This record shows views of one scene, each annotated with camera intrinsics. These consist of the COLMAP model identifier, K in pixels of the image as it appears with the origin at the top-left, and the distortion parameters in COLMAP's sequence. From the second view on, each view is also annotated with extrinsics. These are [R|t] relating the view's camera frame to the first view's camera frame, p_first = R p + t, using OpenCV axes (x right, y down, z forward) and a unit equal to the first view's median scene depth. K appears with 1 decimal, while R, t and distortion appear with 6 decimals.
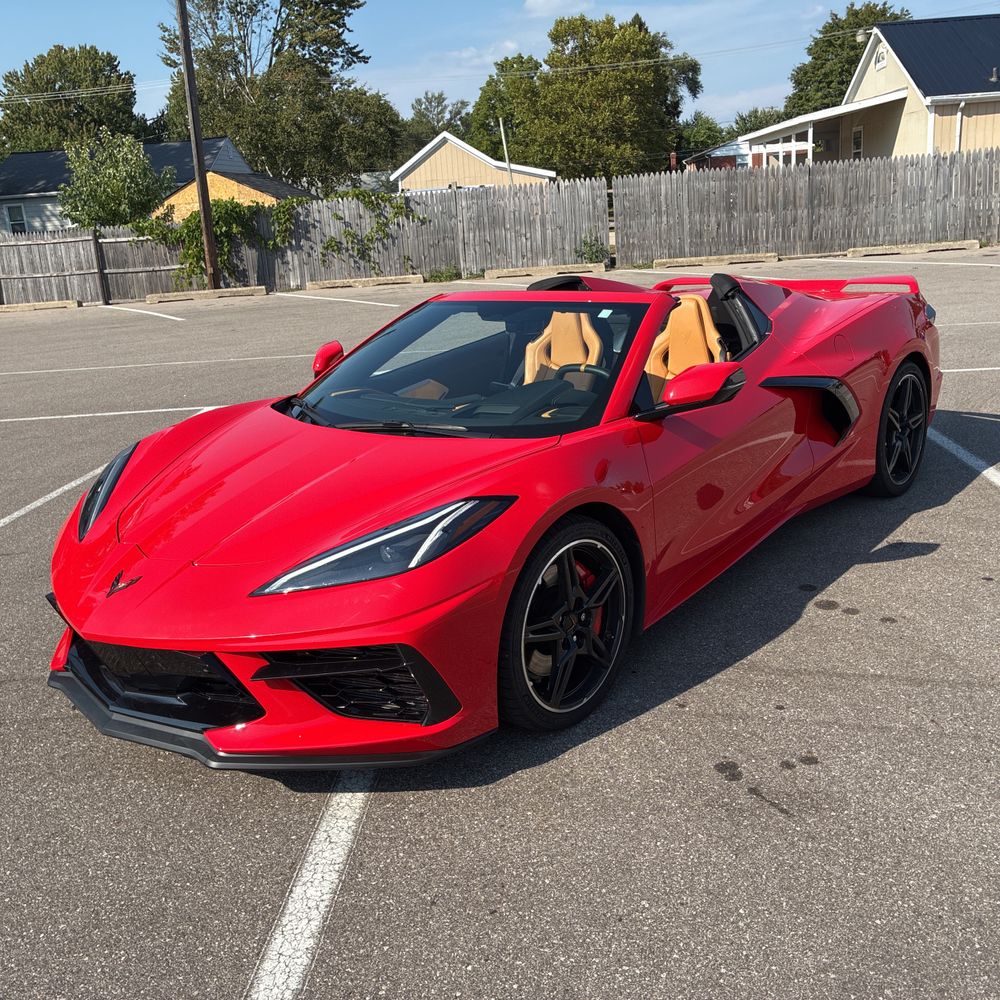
lens RADIAL K [[1018.6, 0, 507.4], [0, 1018.6, 481.4], [0, 0, 1]] dist [0.015499, 0.000000]
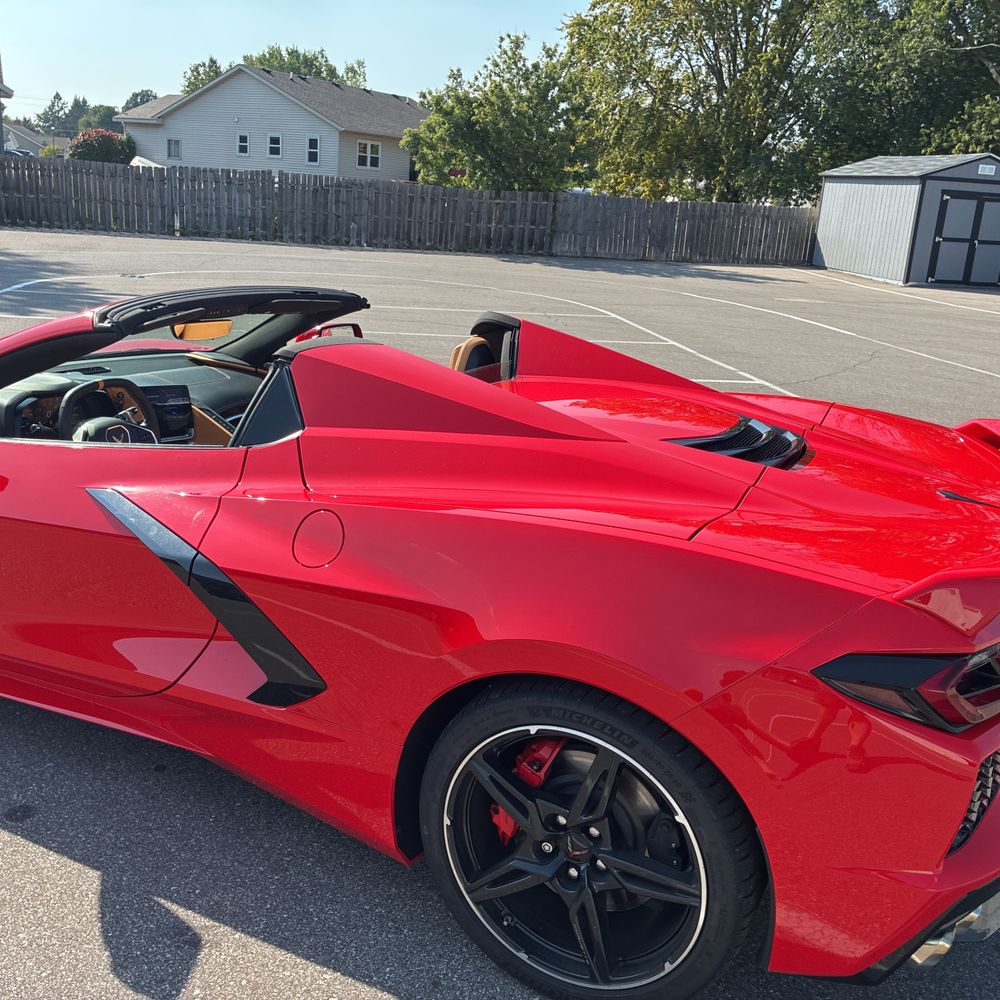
lens RADIAL K [[1018.6, 0, 496.1], [0, 1018.6, 486.9], [0, 0, 1]] dist [0.015499, 0.000000]
pose [[0.222483, 0.351036, -0.909547, 0.168116], [-0.333766, 0.903980, 0.267246, -0.066794], [0.916025, 0.244119, 0.318284, 0.199801]]
